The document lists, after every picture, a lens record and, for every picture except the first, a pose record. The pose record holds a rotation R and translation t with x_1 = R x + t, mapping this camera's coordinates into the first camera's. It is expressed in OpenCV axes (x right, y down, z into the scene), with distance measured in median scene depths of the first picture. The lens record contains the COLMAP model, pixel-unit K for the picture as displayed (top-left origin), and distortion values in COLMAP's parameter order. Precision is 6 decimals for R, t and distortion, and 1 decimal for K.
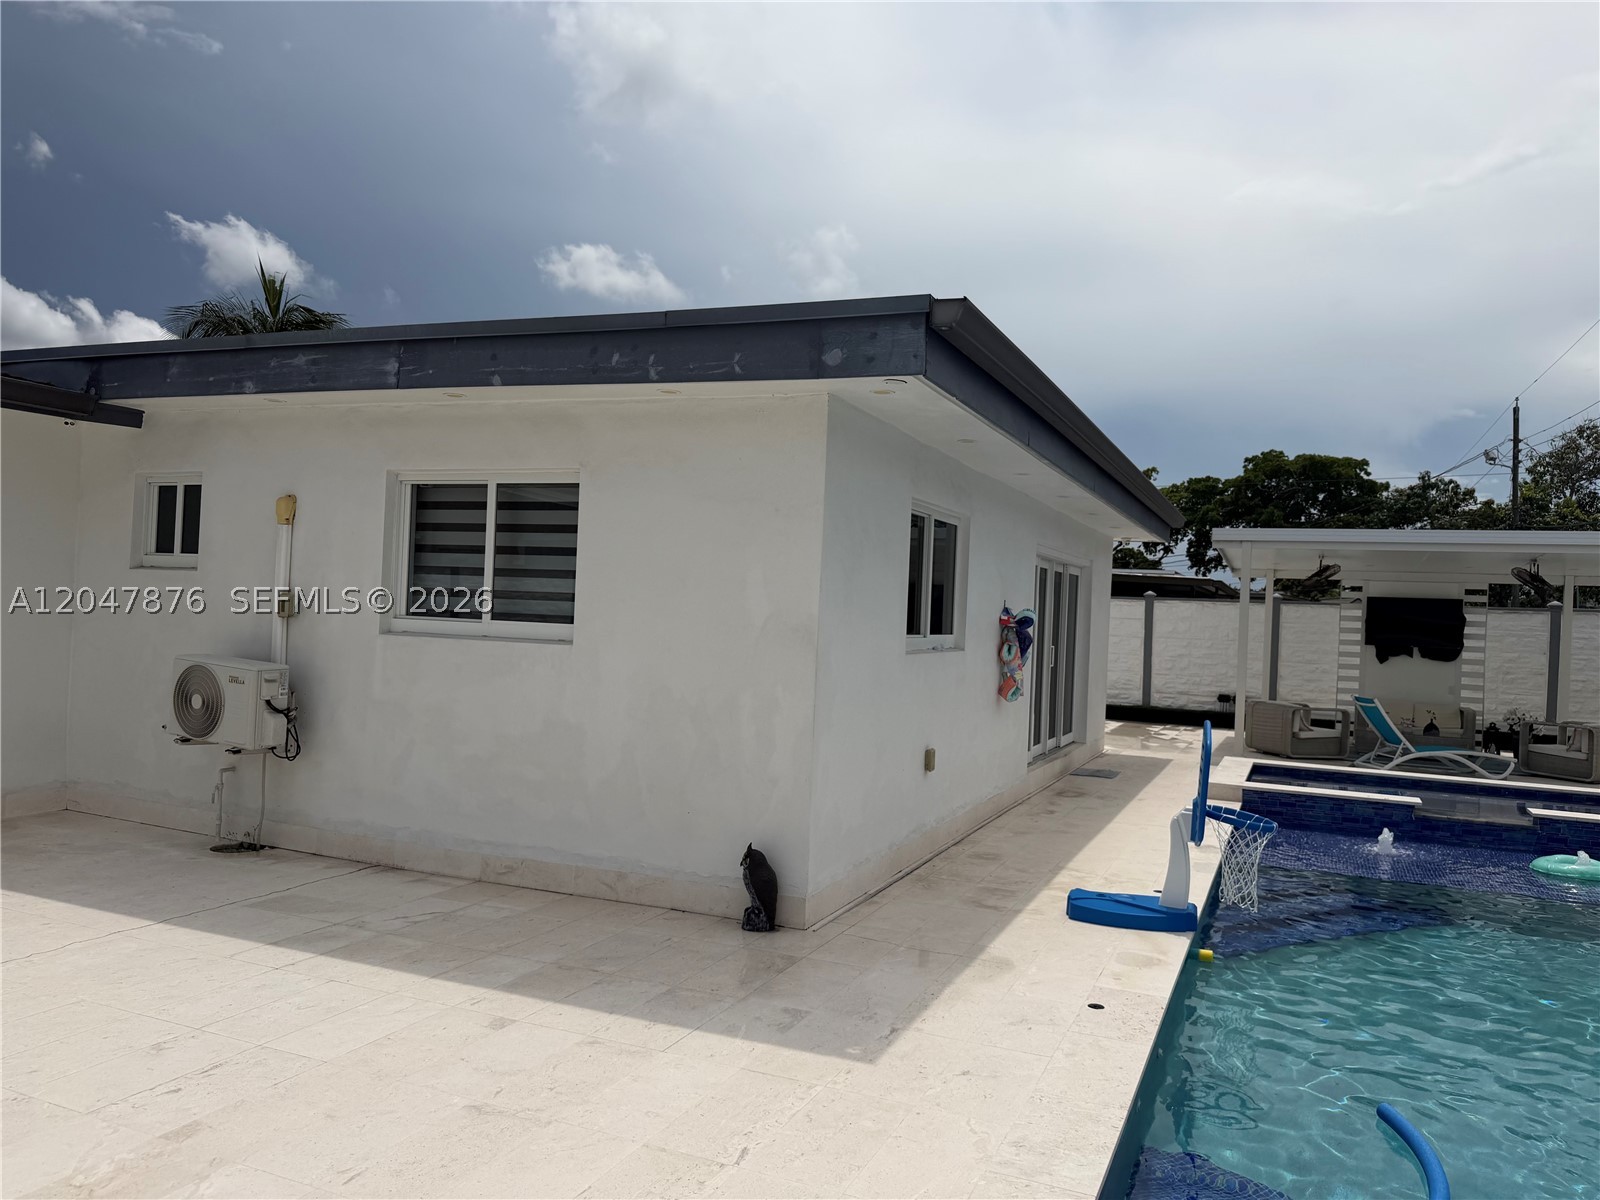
lens RADIAL K [[1203.7, 0, 800.0], [0, 1203.7, 600.0], [0, 0, 1]] dist [0.003138, -0.074281]
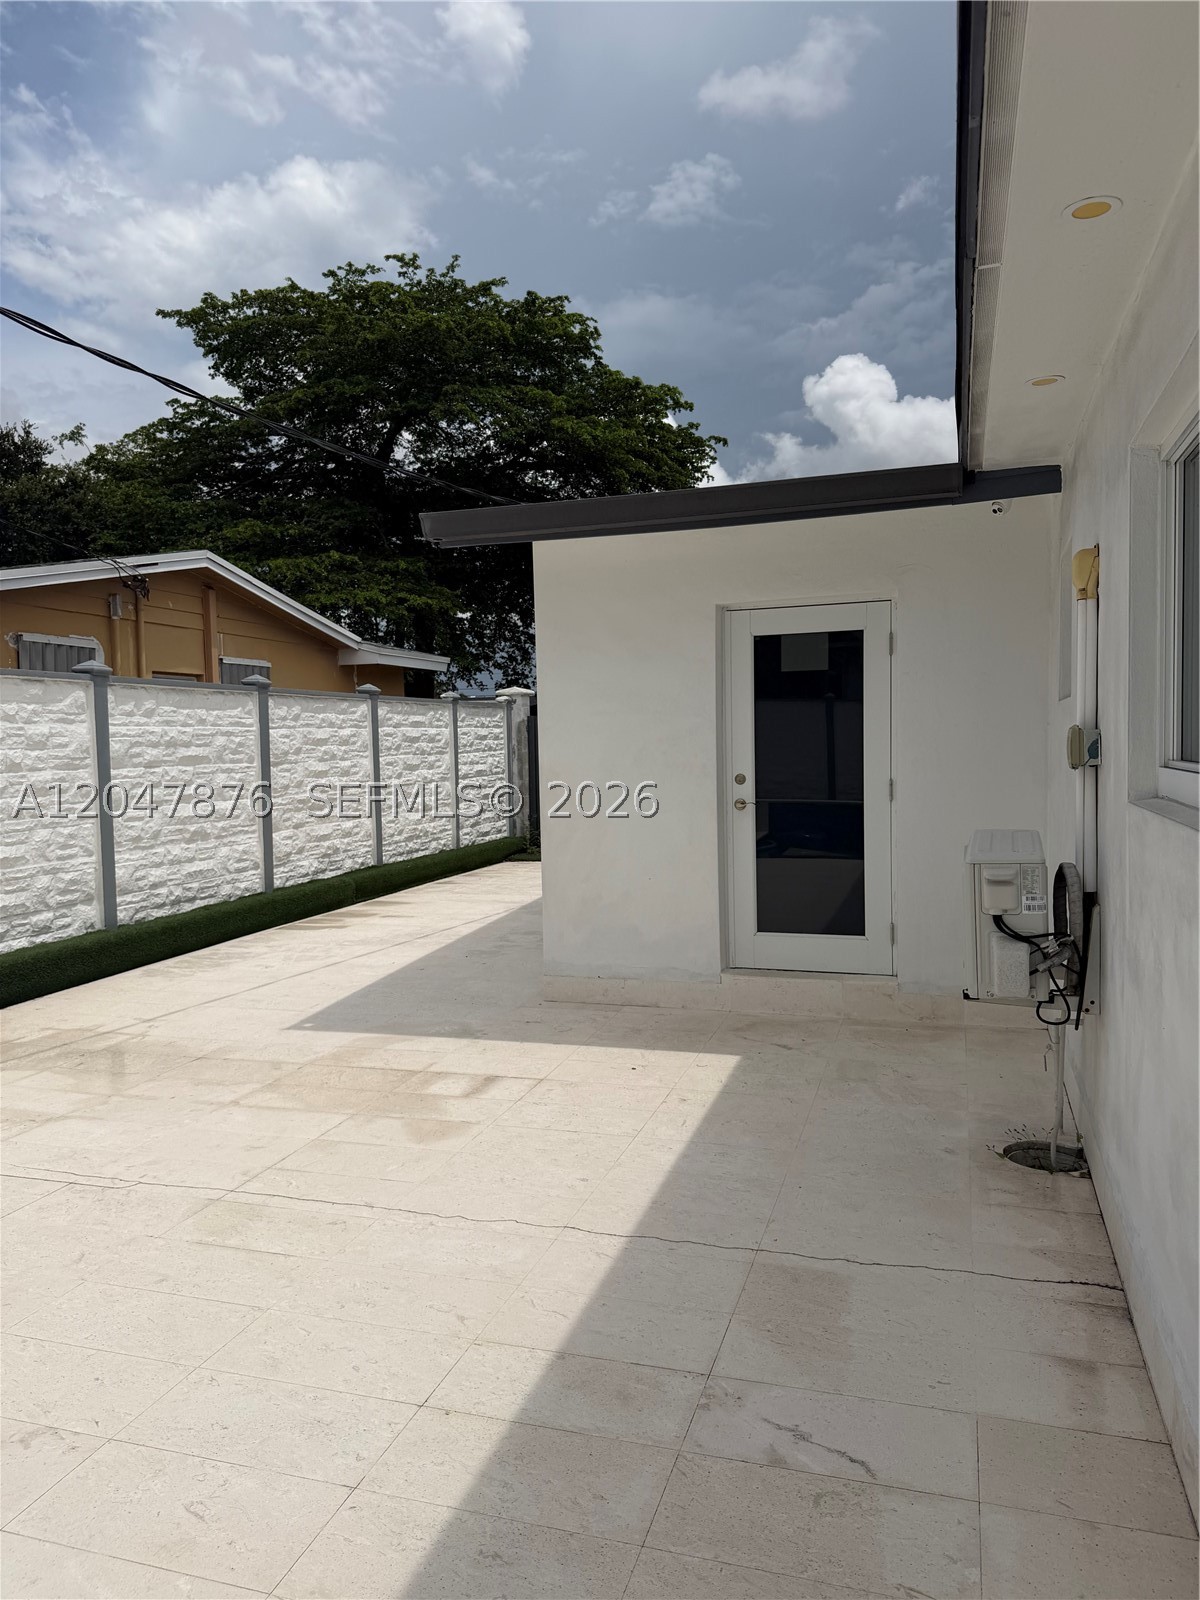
lens RADIAL K [[1126.3, 0, 600.0], [0, 1126.3, 800.0], [0, 0, 1]] dist [0.035185, -0.054025]
pose [[0.093410, 0.010494, -0.995572, 0.063863], [0.040736, 0.999067, 0.014353, 0.010976], [0.994794, -0.041896, 0.092895, 0.658717]]
